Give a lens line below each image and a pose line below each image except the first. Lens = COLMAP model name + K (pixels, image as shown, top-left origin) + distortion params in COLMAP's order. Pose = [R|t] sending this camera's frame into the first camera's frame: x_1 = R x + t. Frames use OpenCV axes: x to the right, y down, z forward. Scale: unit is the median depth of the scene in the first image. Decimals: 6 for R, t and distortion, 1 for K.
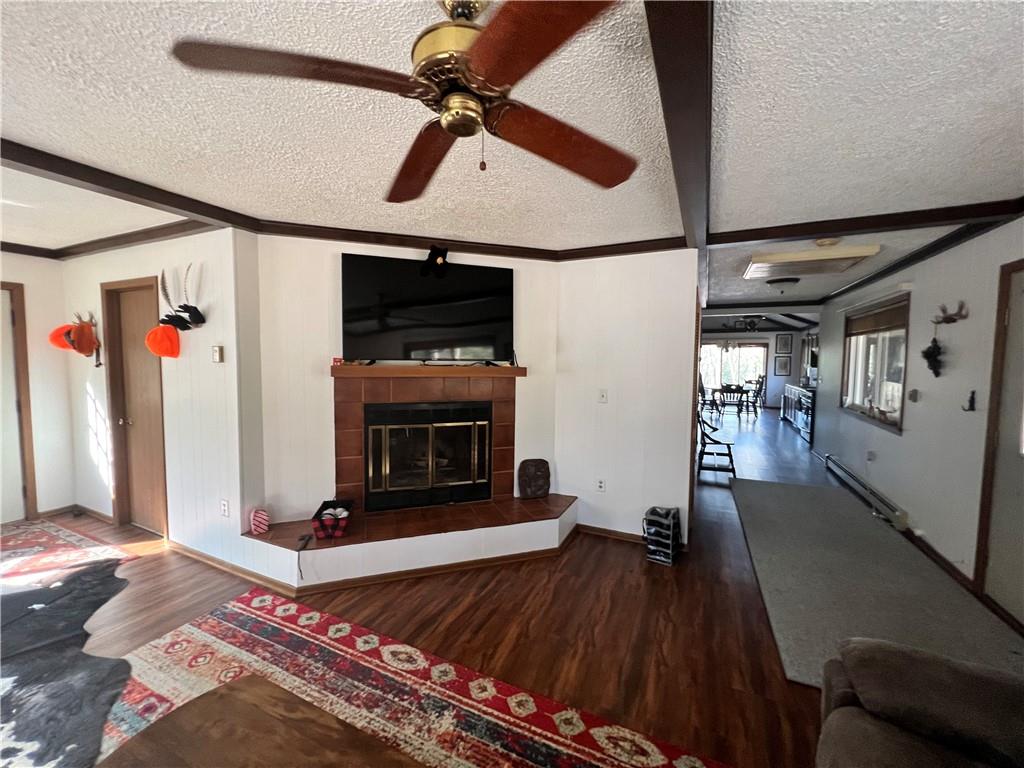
lens RADIAL K [[410.0, 0, 510.0], [0, 410.0, 380.0], [0, 0, 1]] dist [-0.001751, -0.000083]
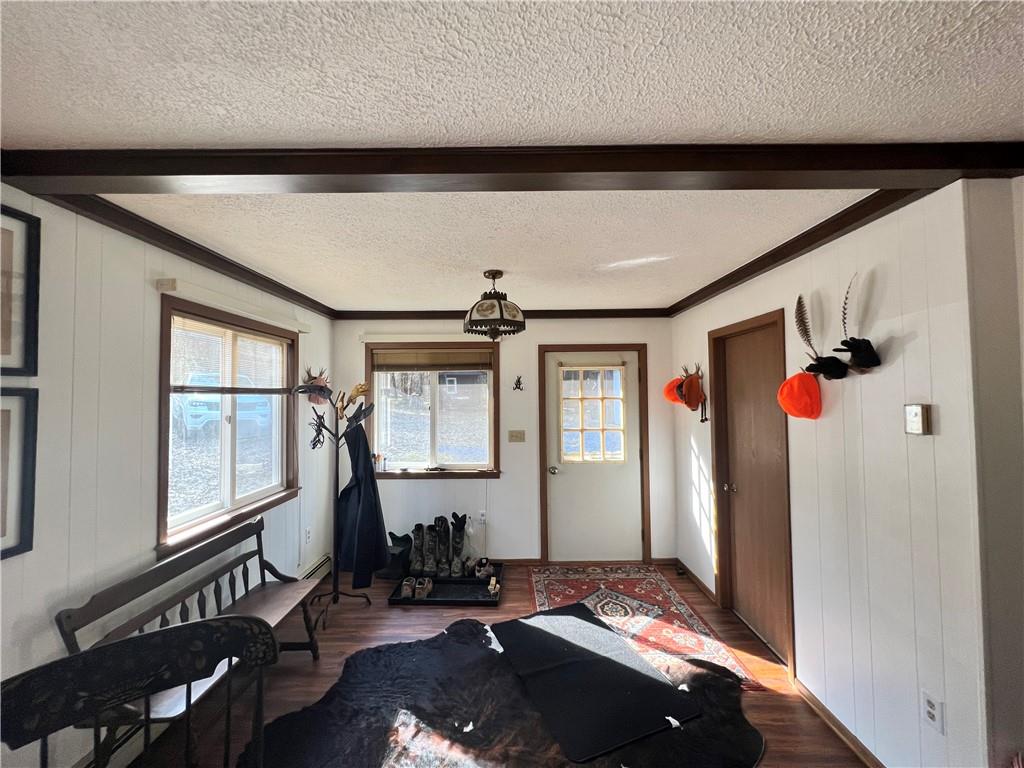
lens RADIAL K [[410.0, 0, 511.5], [0, 410.0, 382.5], [0, 0, 1]] dist [-0.001751, -0.000083]
pose [[0.427725, -0.040921, -0.902982, -0.365525], [-0.041612, 0.997024, -0.064894, -0.044222], [0.902951, 0.065332, 0.424749, 0.216088]]
